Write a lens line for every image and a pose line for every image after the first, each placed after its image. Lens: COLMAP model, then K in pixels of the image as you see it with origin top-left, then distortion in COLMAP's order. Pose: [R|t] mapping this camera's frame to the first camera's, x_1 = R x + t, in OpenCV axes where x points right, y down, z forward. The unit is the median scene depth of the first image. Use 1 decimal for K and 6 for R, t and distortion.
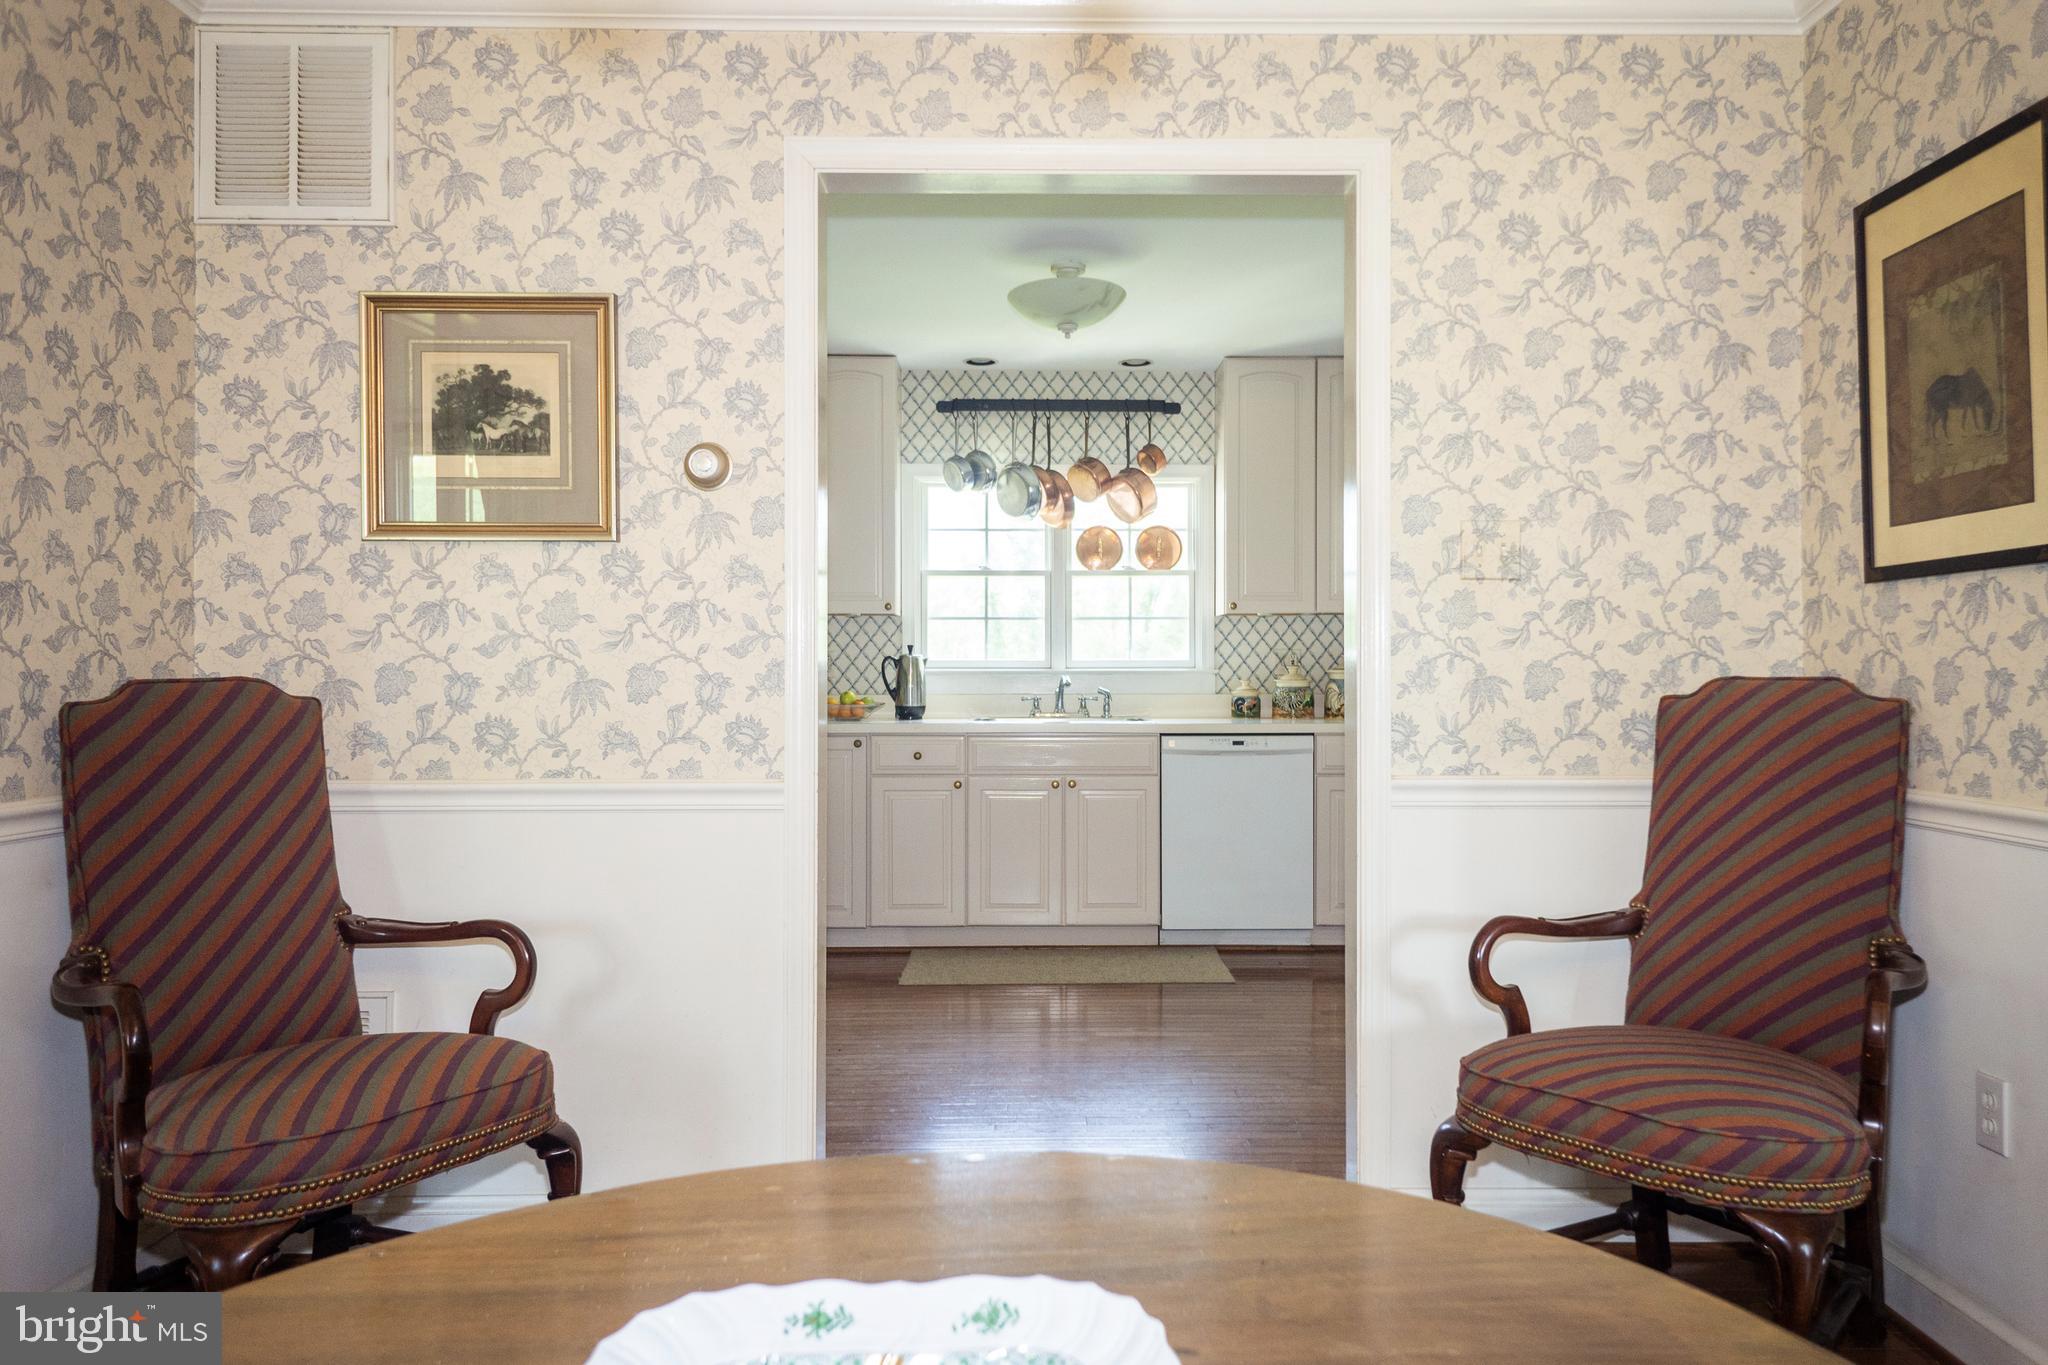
lens RADIAL K [[1419.5, 0, 1024.0], [0, 1419.5, 682.5], [0, 0, 1]] dist [0.022730, -0.003786]
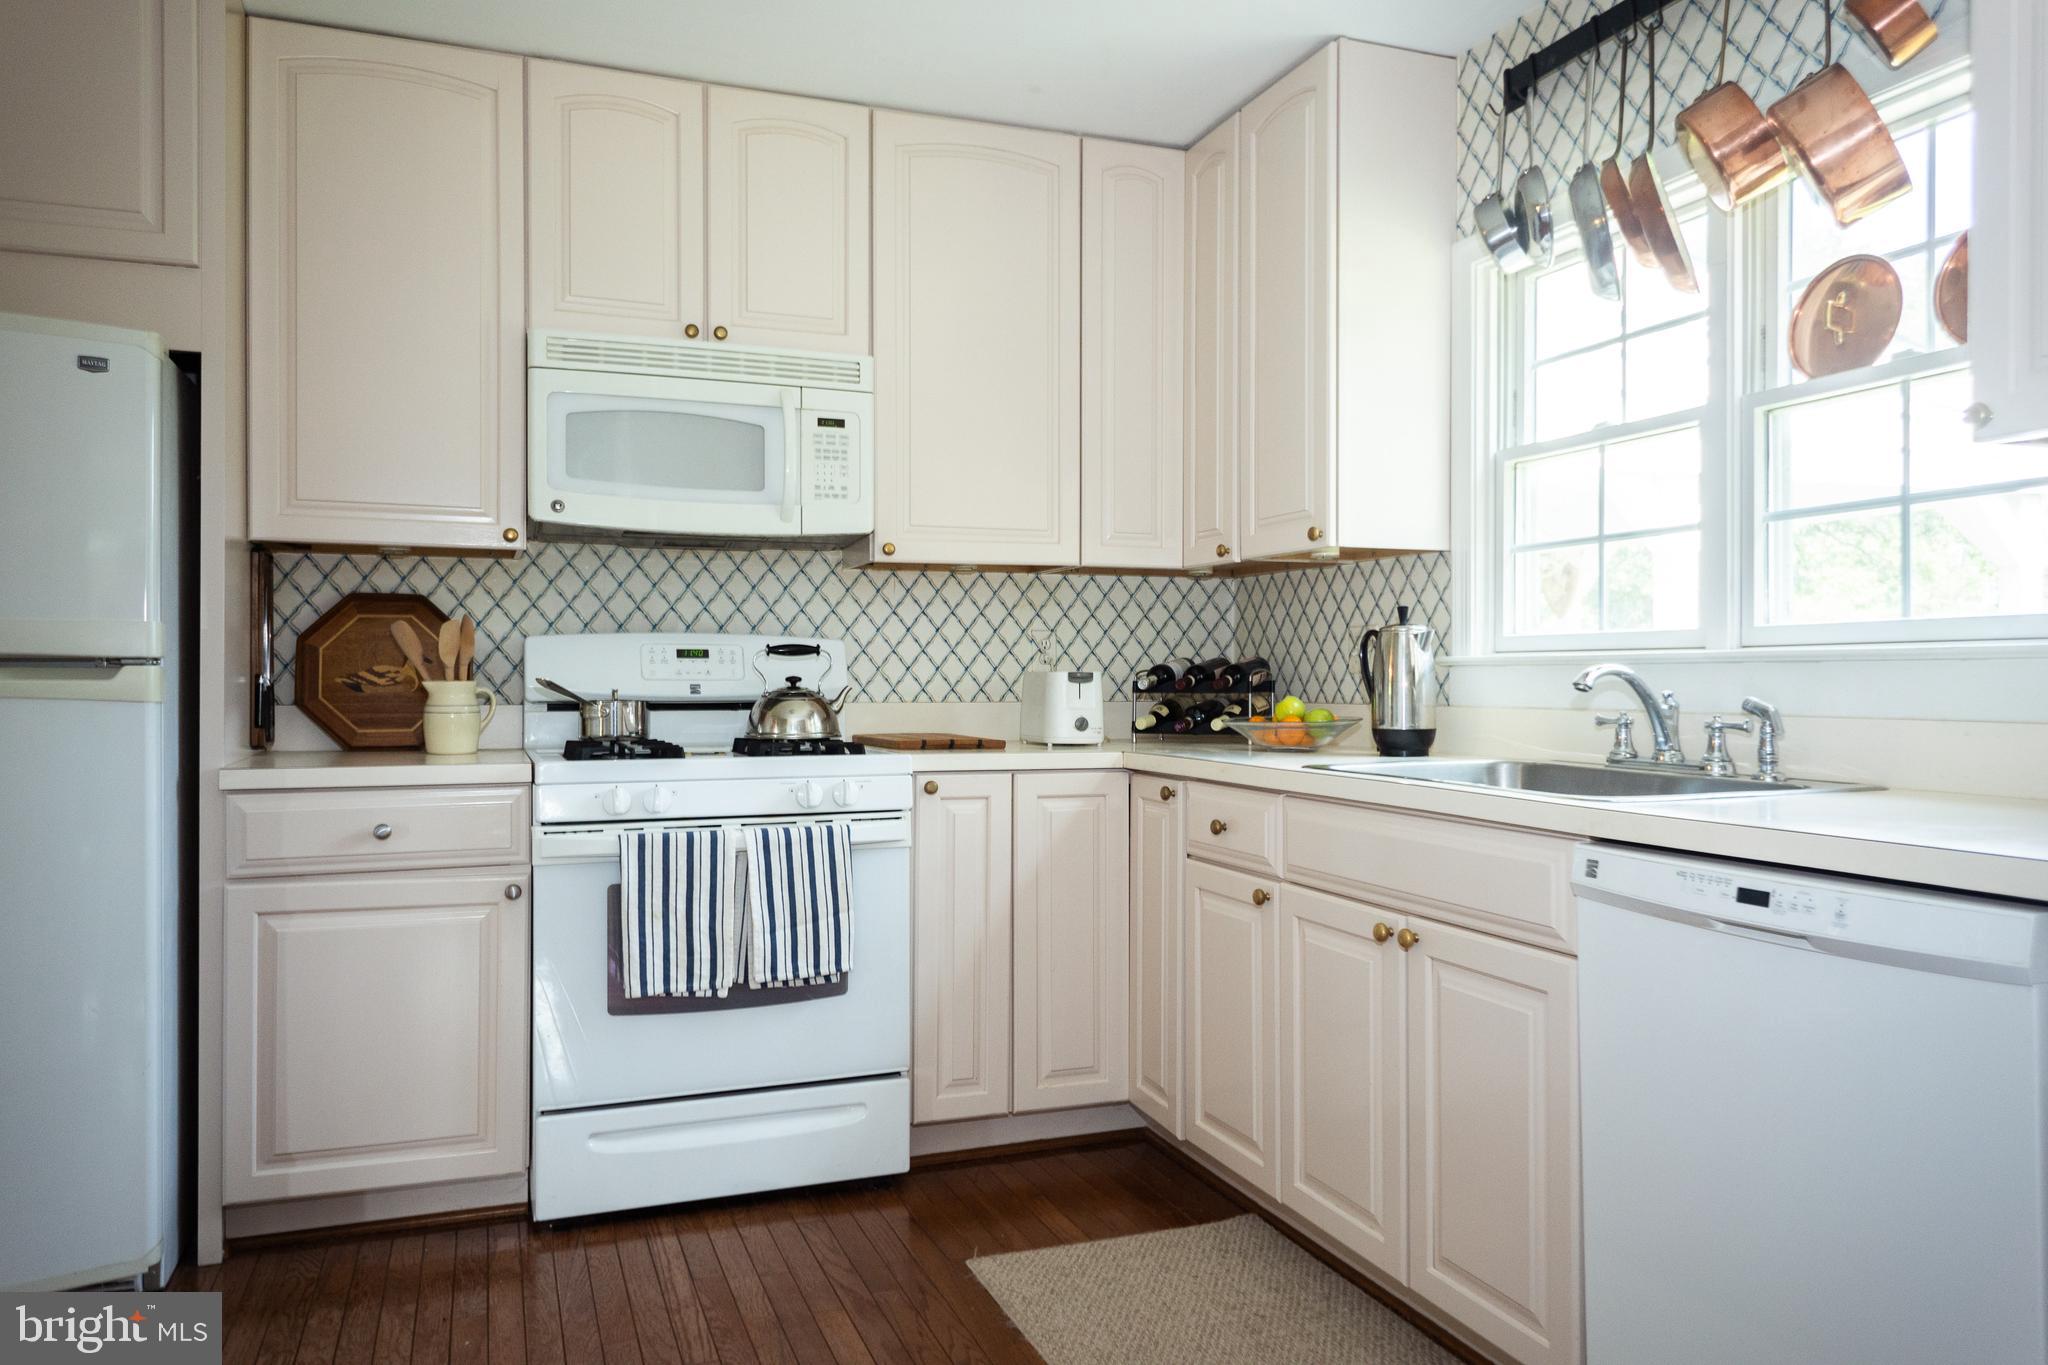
lens RADIAL K [[1419.5, 0, 1024.0], [0, 1419.5, 682.5], [0, 0, 1]] dist [0.022730, -0.003786]
pose [[0.353733, 0.003589, -0.935340, 0.334543], [-0.006211, 0.999980, 0.001488, 0.000317], [0.935326, 0.005283, 0.353748, 0.689832]]
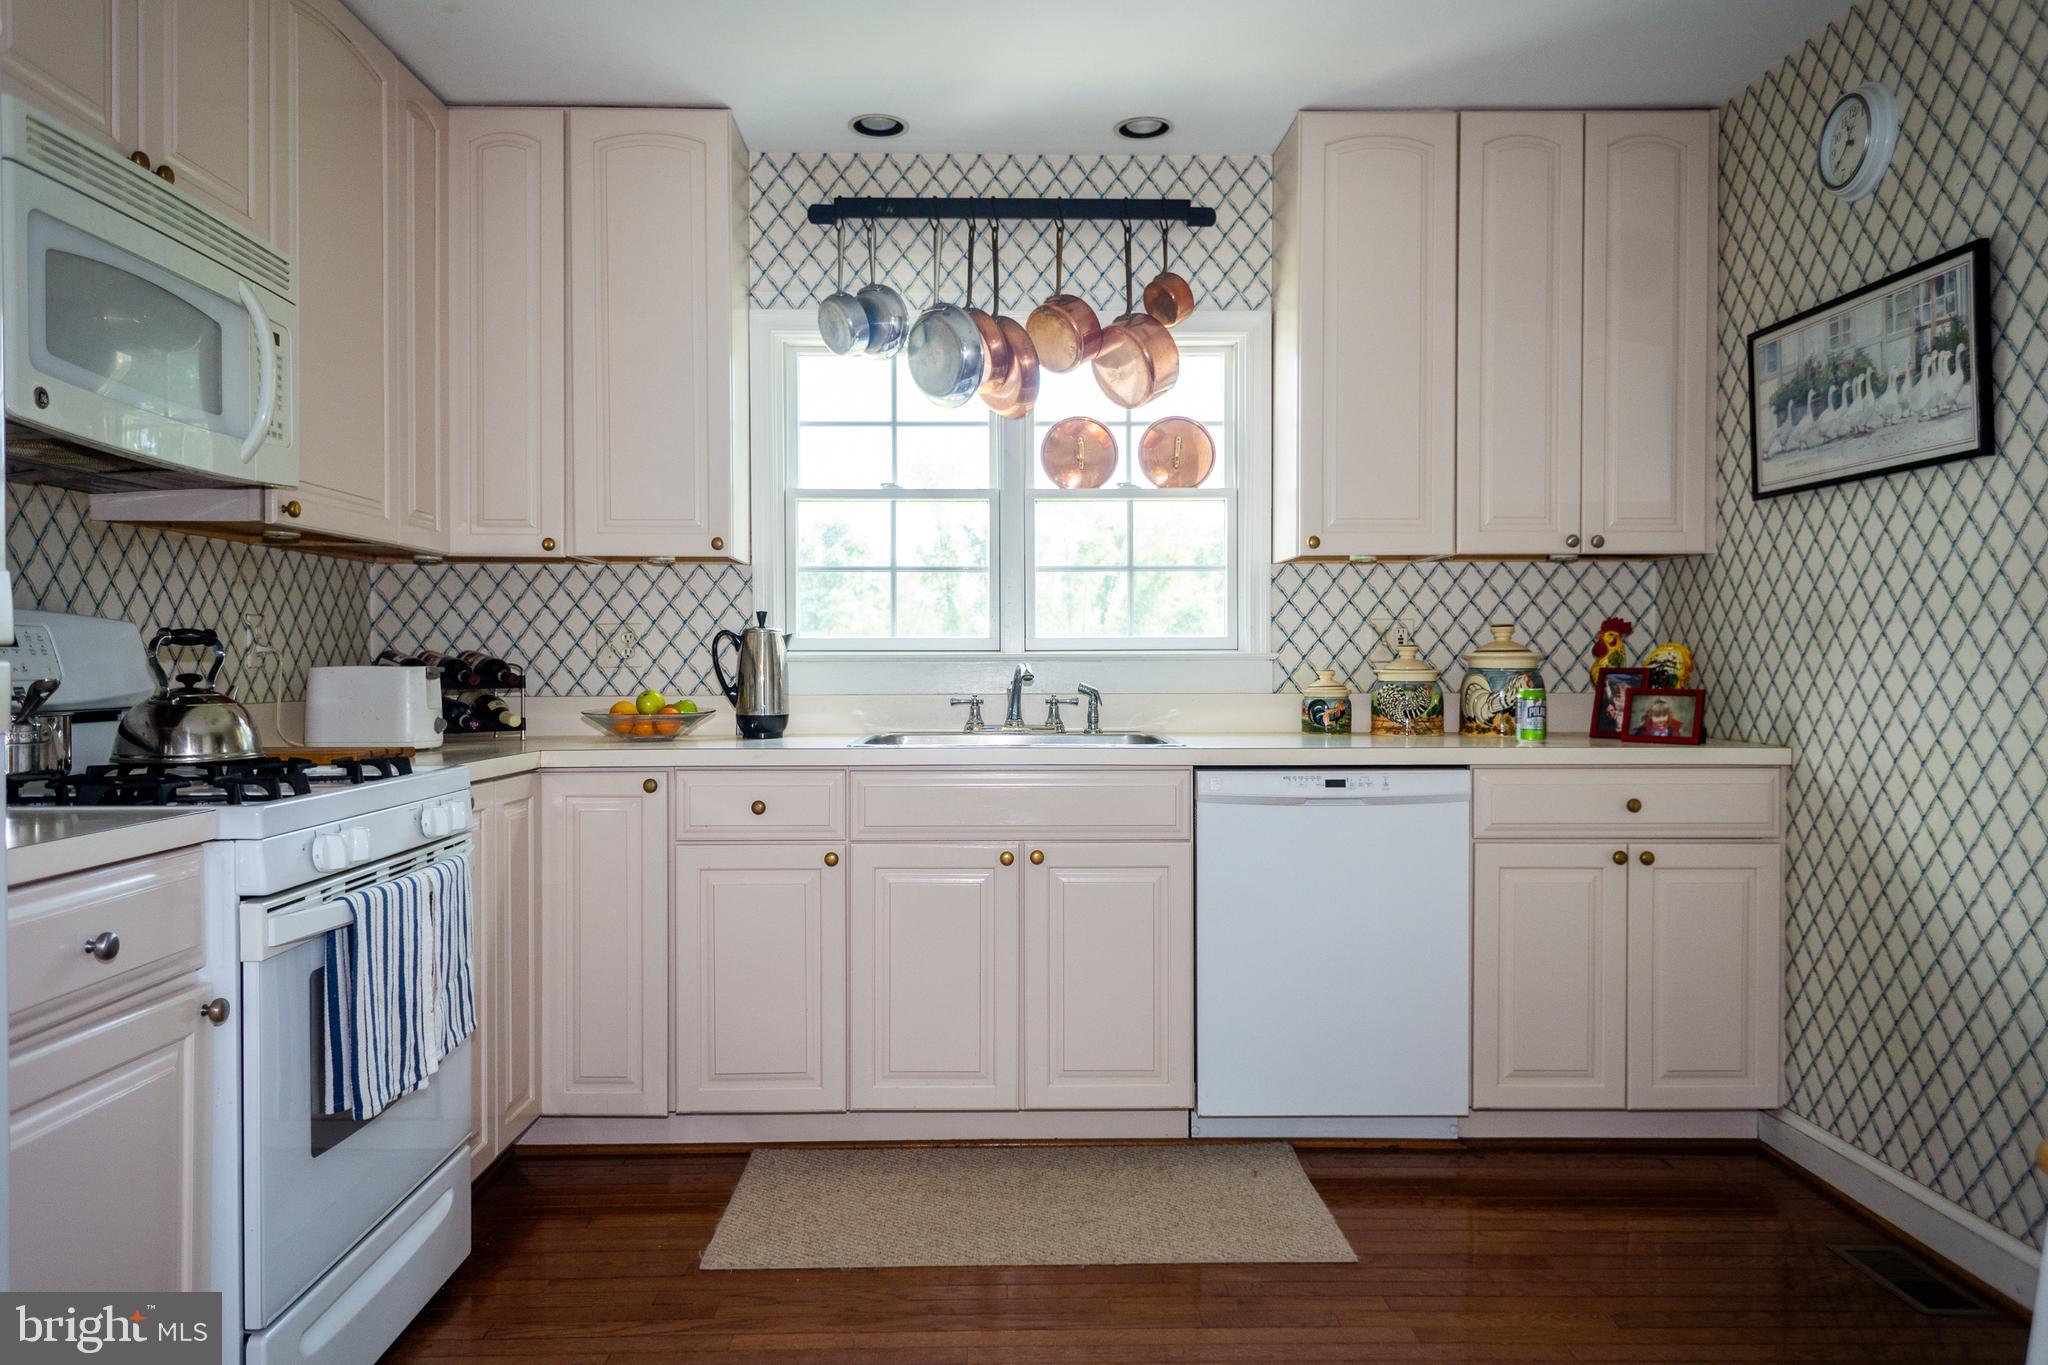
lens RADIAL K [[1419.5, 0, 1024.0], [0, 1419.5, 682.5], [0, 0, 1]] dist [0.022730, -0.003786]
pose [[0.999525, -0.001592, 0.030764, 0.010739], [0.001394, 0.999978, 0.006440, -0.000548], [-0.030773, -0.006394, 0.999506, 0.401418]]
